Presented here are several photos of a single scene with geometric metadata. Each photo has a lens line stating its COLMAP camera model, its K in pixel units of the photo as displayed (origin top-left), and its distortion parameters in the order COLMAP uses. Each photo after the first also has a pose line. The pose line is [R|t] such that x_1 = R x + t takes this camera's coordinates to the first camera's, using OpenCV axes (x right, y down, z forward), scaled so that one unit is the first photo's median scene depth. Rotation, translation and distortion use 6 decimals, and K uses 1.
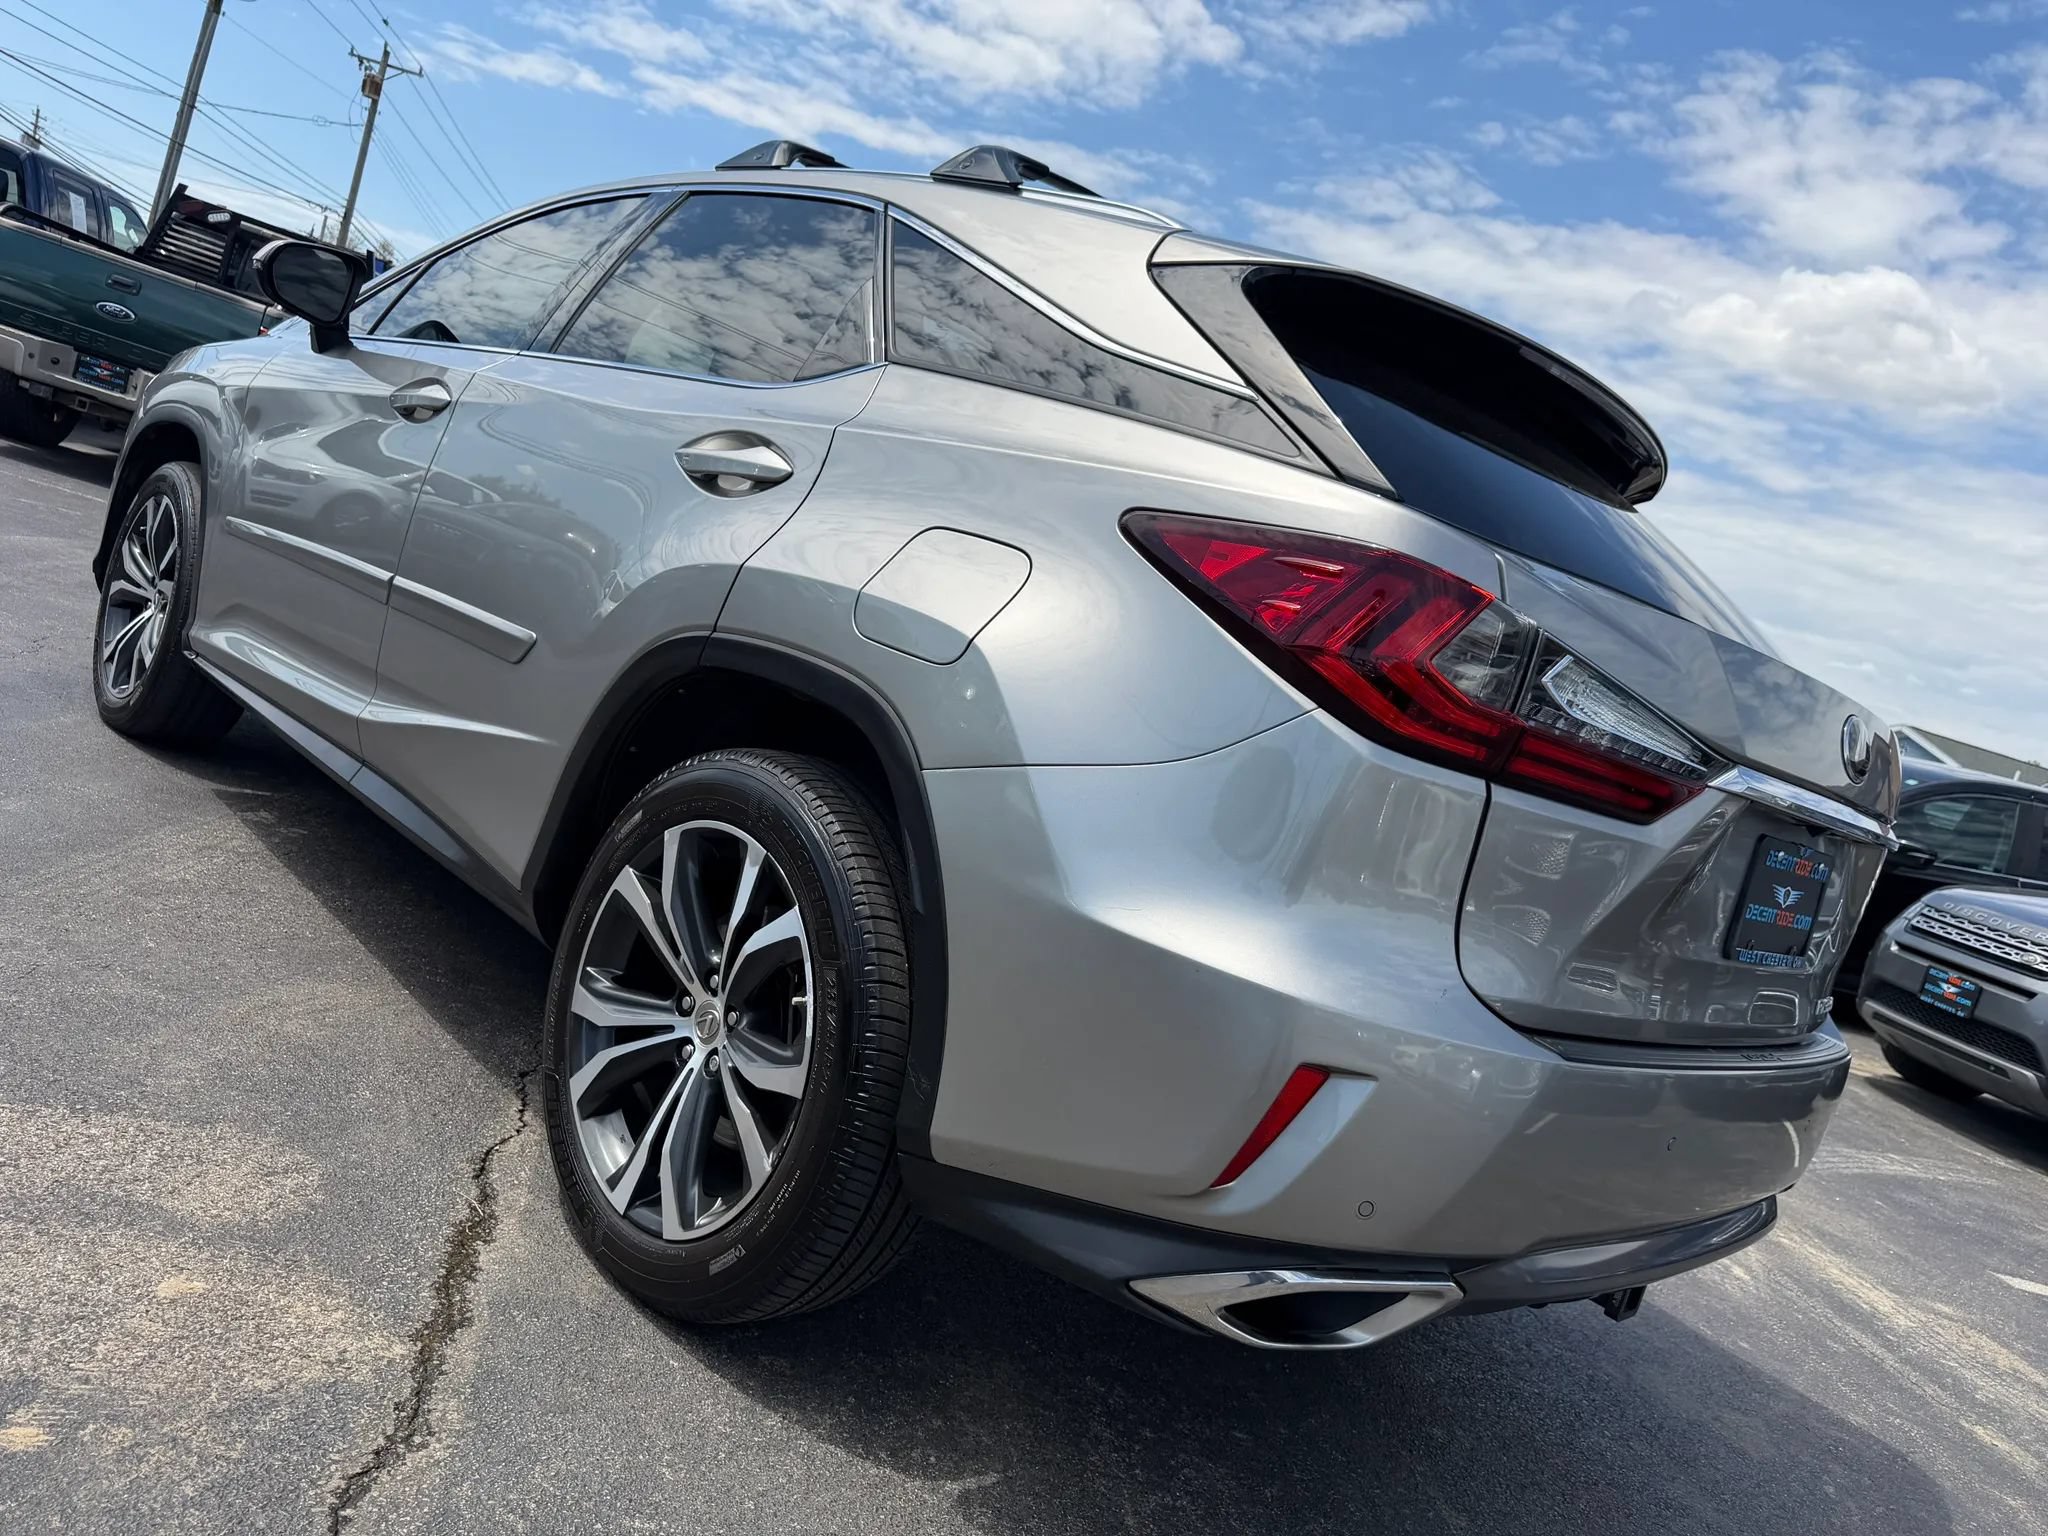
lens RADIAL K [[1476.4, 0, 1026.2], [0, 1476.4, 790.1], [0, 0, 1]] dist [0.000533, 0.001147]
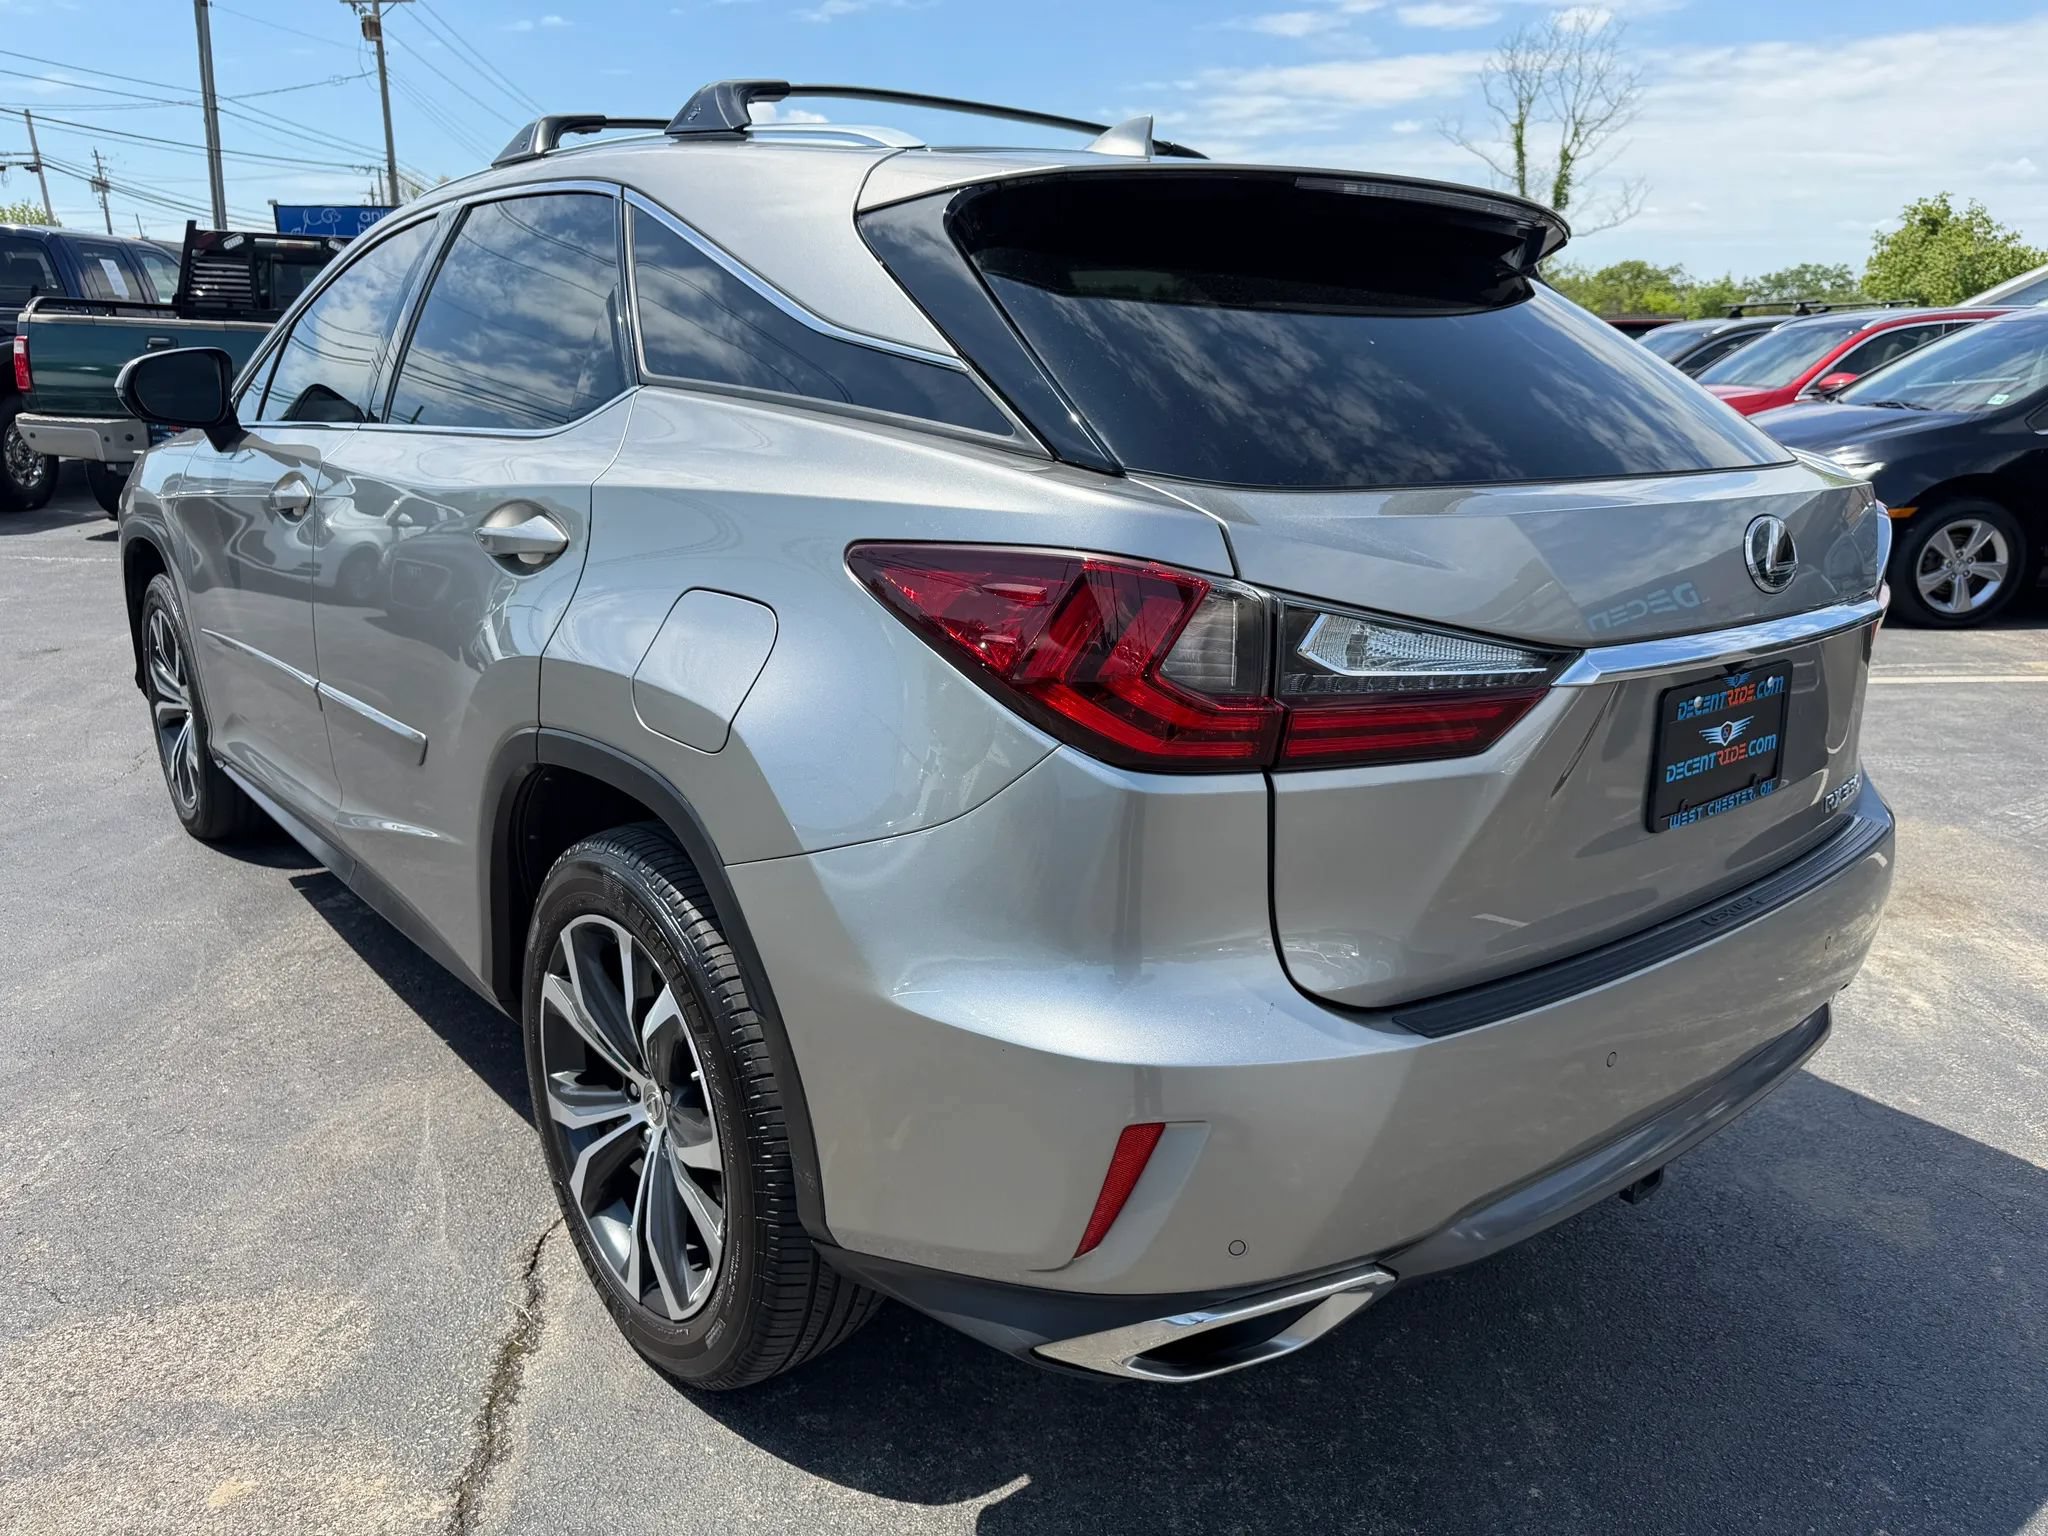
lens RADIAL K [[1502.0, 0, 1032.8], [0, 1502.0, 775.0], [0, 0, 1]] dist [-0.000151, 0.000520]
pose [[0.956373, -0.251359, -0.148893, 0.231821], [0.269147, 0.956278, 0.114421, -0.106522], [0.113622, -0.149503, 0.982211, 0.081202]]
